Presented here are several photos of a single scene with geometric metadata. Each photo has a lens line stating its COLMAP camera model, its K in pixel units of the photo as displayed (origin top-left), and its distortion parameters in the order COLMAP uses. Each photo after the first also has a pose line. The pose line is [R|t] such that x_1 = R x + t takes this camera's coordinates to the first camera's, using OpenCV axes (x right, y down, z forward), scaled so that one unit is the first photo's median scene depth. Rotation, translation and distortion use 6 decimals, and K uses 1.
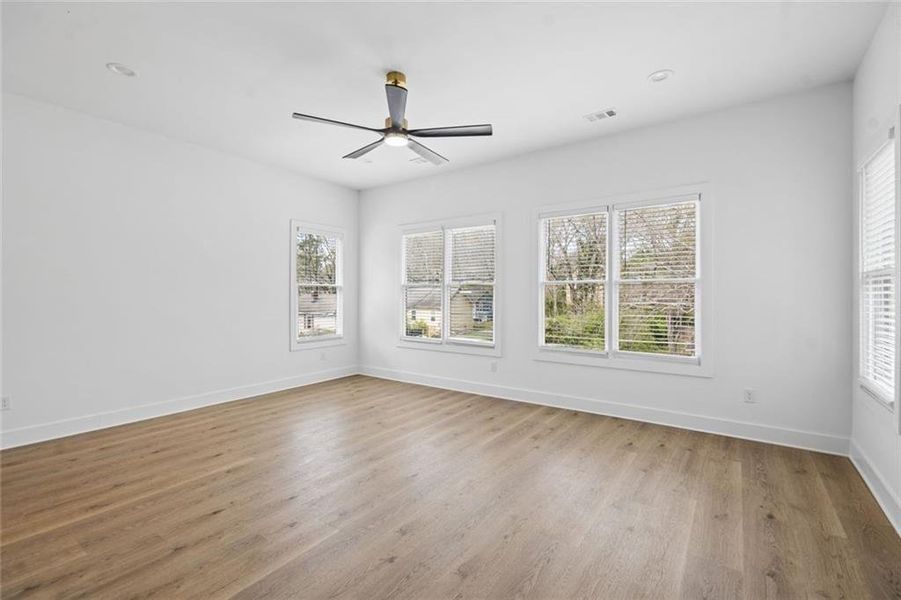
lens RADIAL K [[406.4, 0, 450.3], [0, 406.4, 301.9], [0, 0, 1]] dist [0.024887, -0.000313]
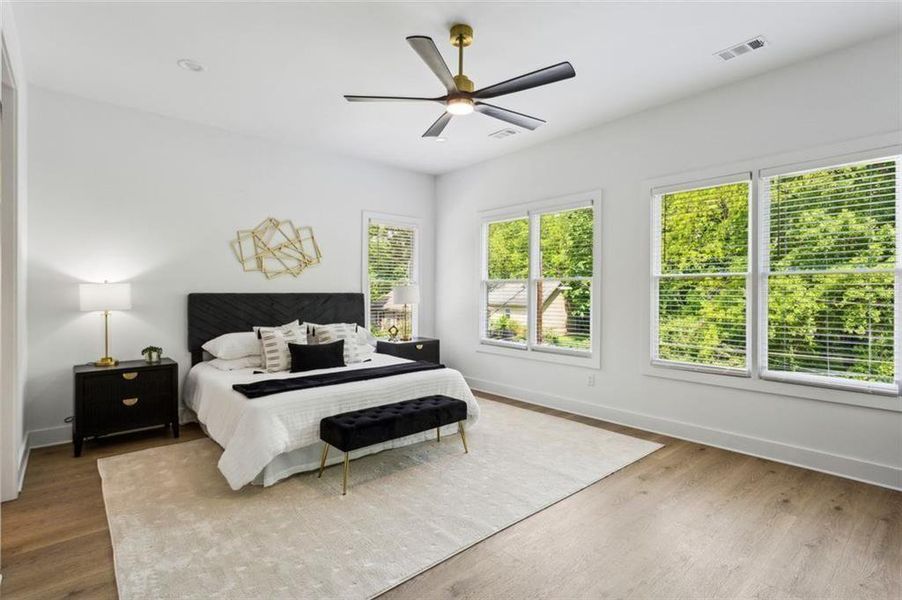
lens RADIAL K [[431.0, 0, 450.6], [0, 431.0, 296.5], [0, 0, 1]] dist [0.010107, -0.000821]
pose [[0.971162, 0.004413, -0.238379, 0.048411], [-0.005327, 0.999981, -0.003192, -0.005498], [0.238360, 0.004370, 0.971167, 0.117833]]
